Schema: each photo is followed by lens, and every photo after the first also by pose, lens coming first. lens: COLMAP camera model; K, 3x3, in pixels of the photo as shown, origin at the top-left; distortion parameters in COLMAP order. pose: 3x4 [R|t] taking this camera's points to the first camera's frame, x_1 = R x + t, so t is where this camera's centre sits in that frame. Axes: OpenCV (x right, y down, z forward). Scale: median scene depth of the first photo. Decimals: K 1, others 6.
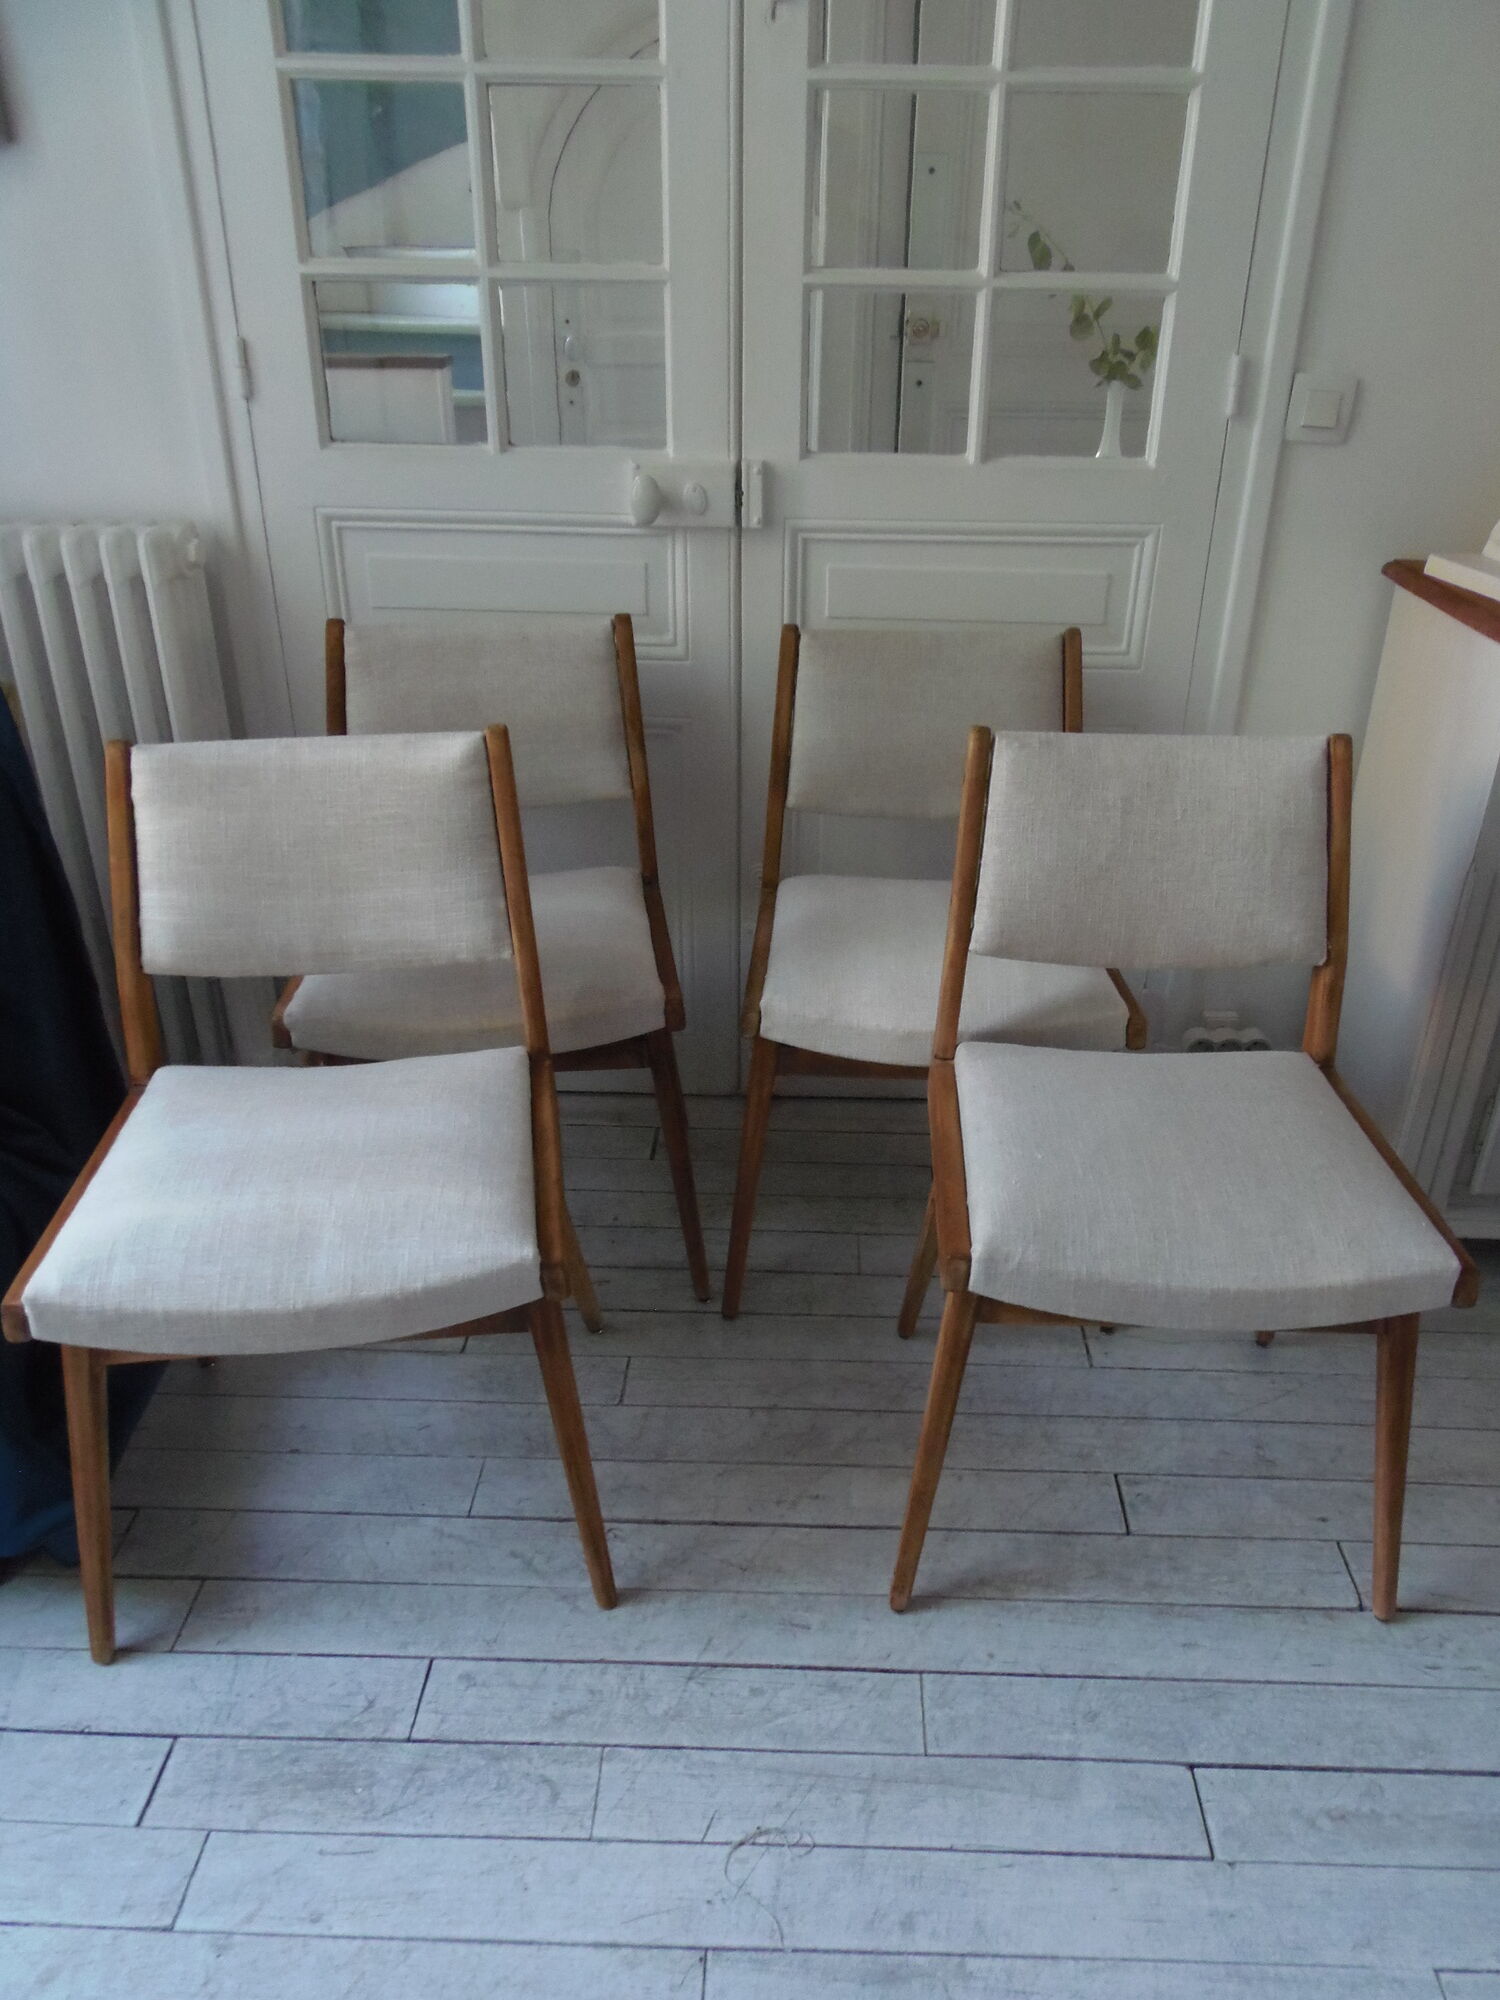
lens RADIAL K [[1457.4, 0, 789.8], [0, 1457.4, 1045.6], [0, 0, 1]] dist [-0.008800, -0.010774]
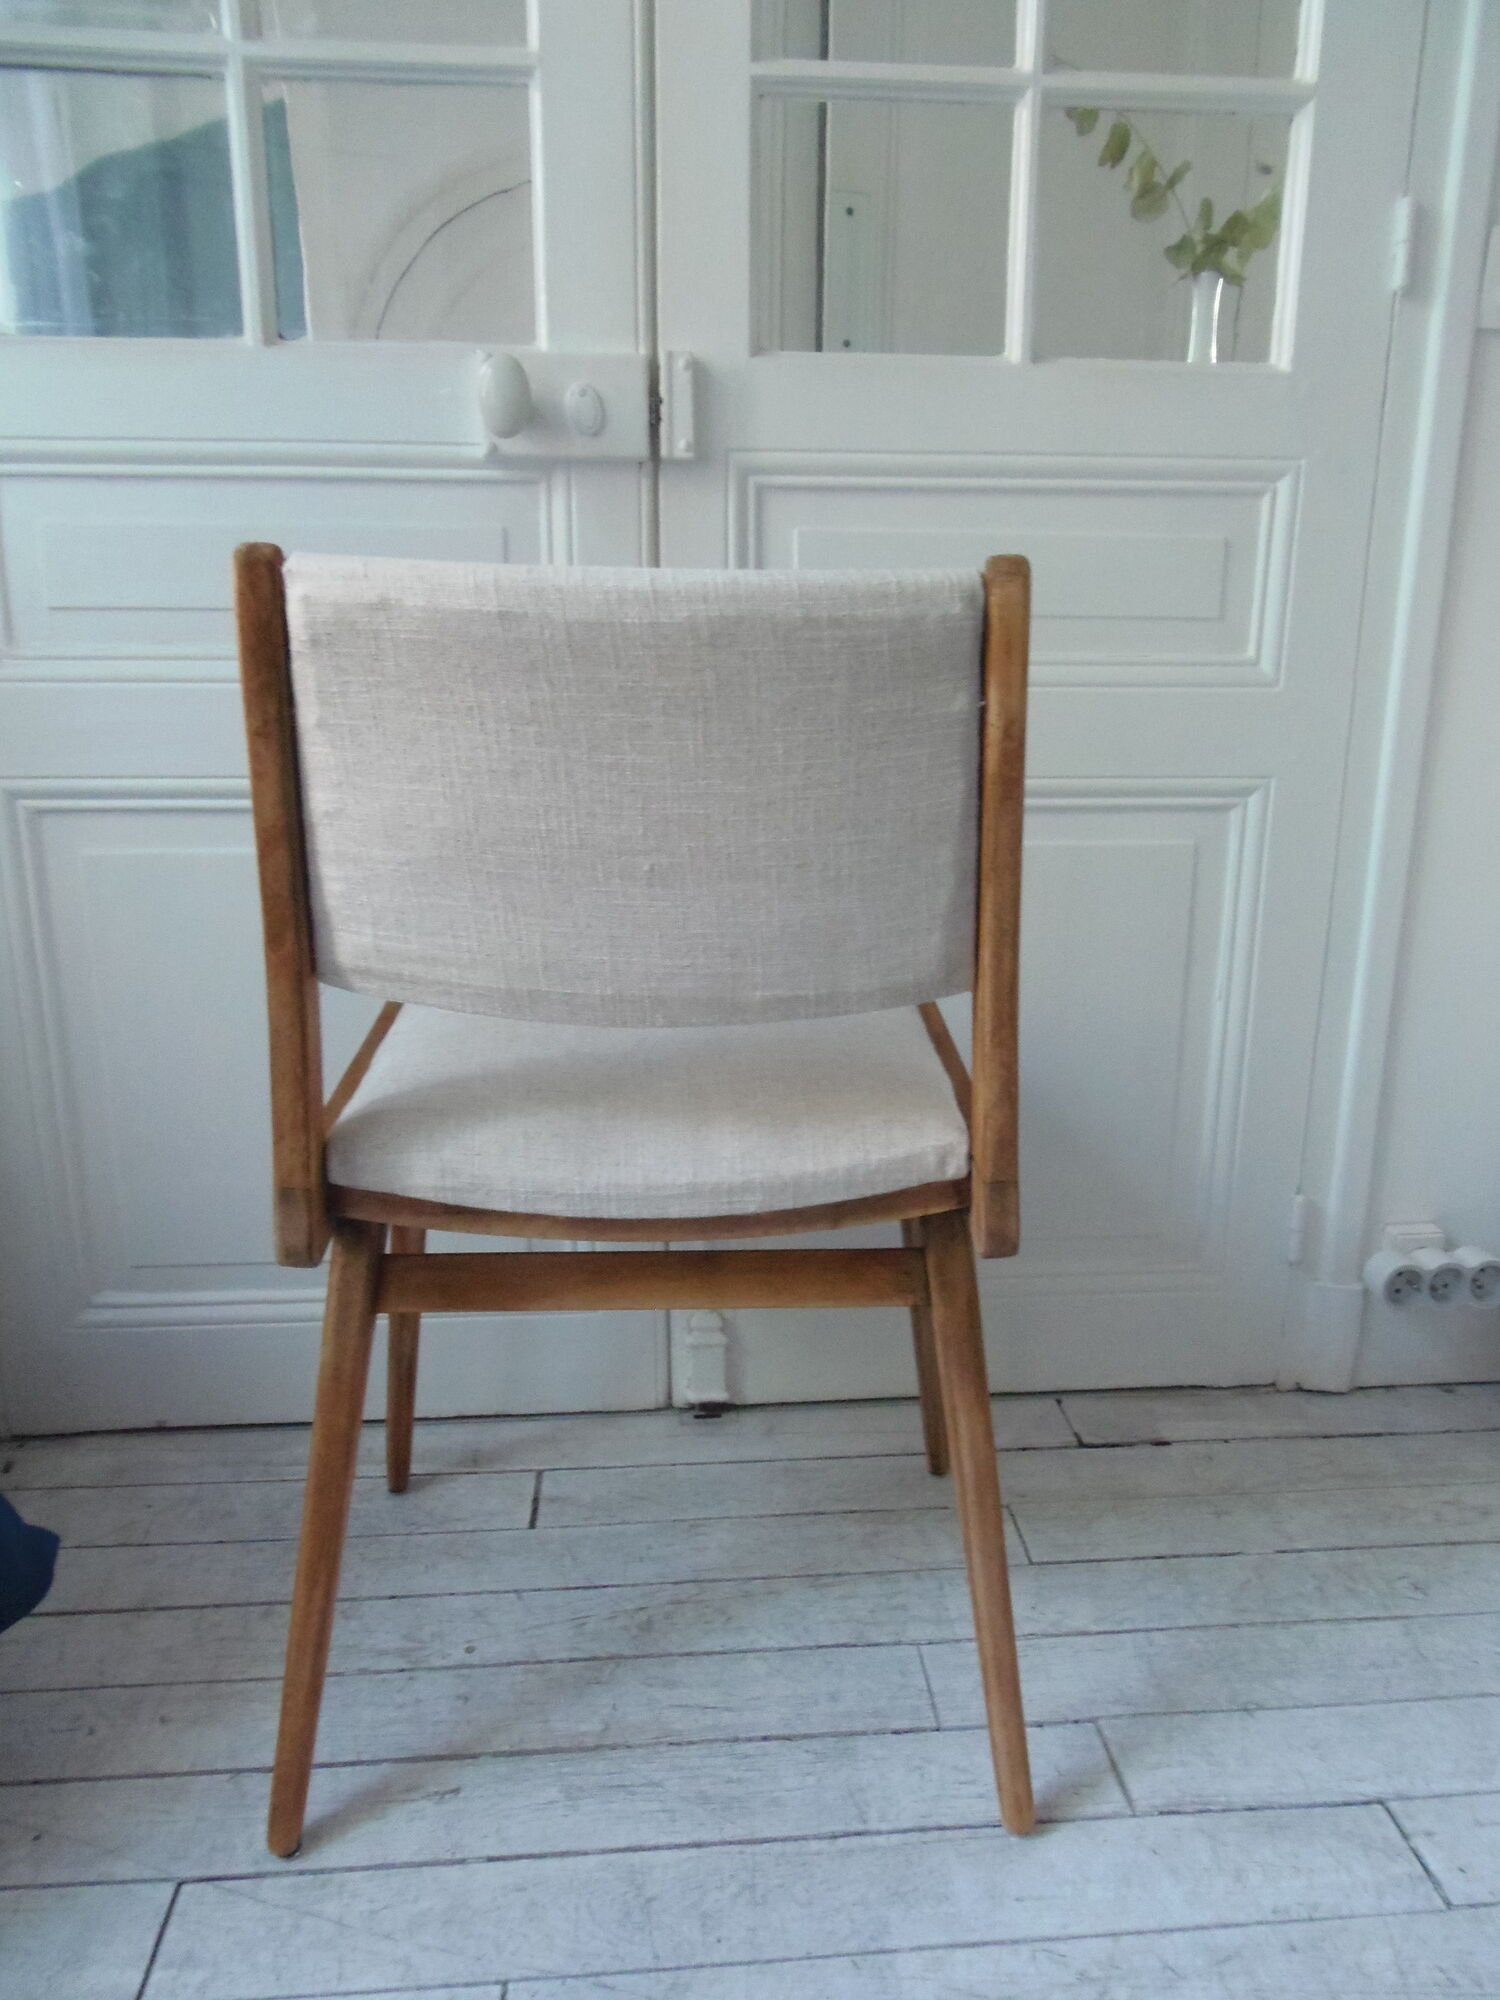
lens RADIAL K [[1457.4, 0, 784.3], [0, 1457.4, 1035.9], [0, 0, 1]] dist [-0.008800, -0.010774]
pose [[0.994025, -0.038815, 0.102014, -0.062946], [0.060839, 0.973009, -0.222602, 0.031023], [-0.090620, 0.227479, 0.969557, 0.525890]]
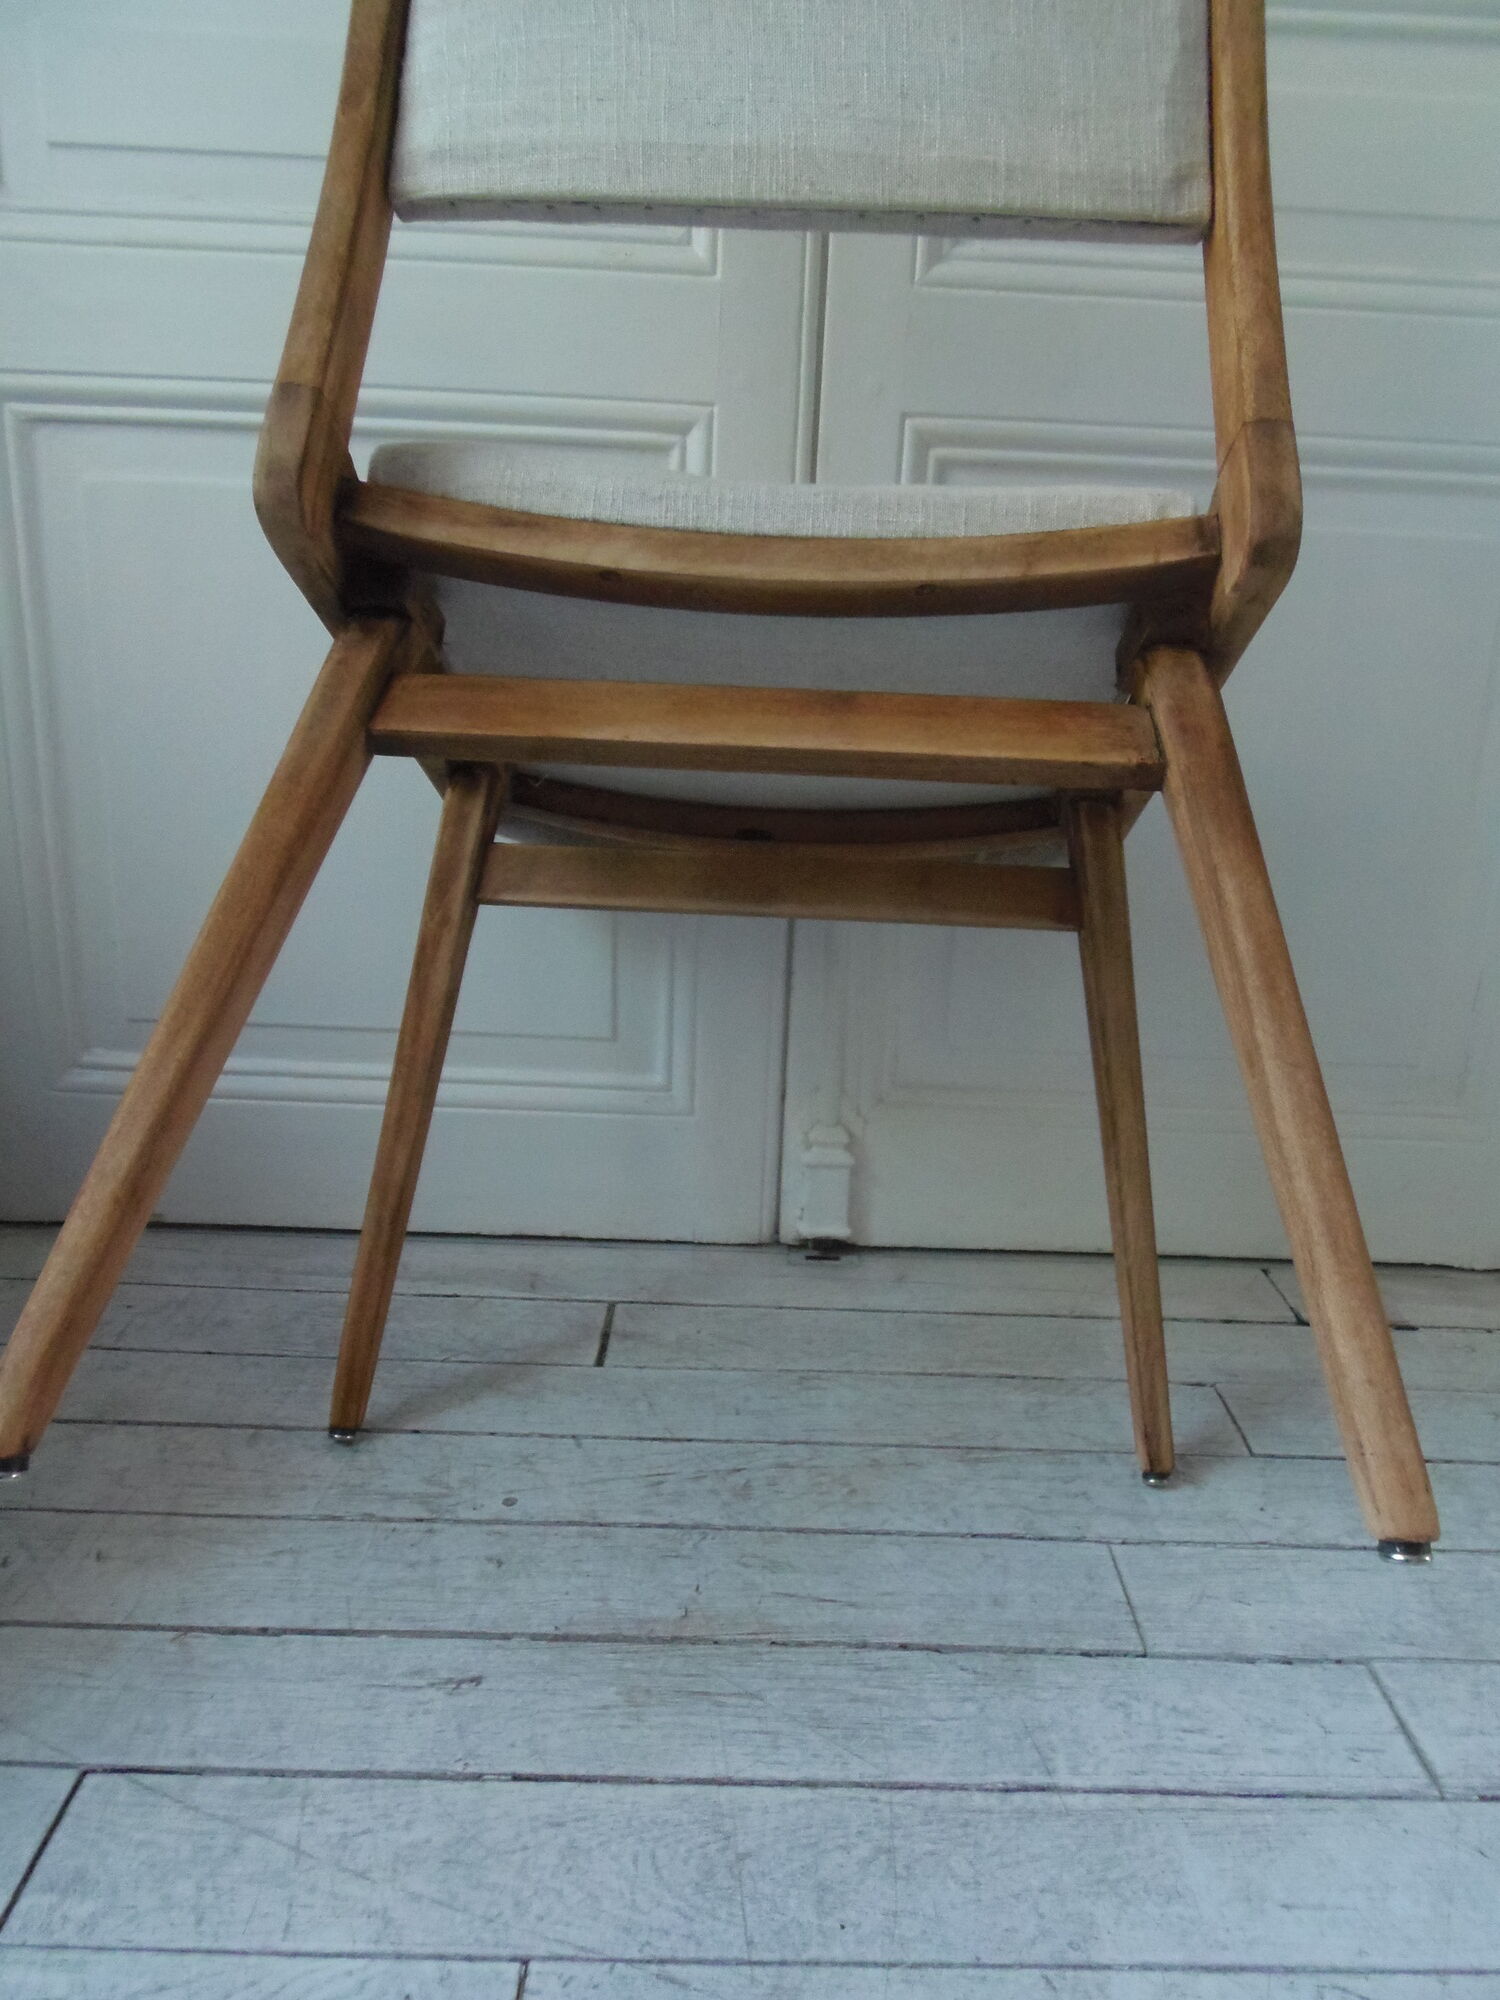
lens RADIAL K [[1457.4, 0, 777.0], [0, 1457.4, 1031.8], [0, 0, 1]] dist [-0.008800, -0.010774]
pose [[0.999139, 0.016863, 0.037897, -0.078902], [-0.009123, 0.980598, -0.195819, 0.087141], [-0.040464, 0.195305, 0.979907, 0.724313]]
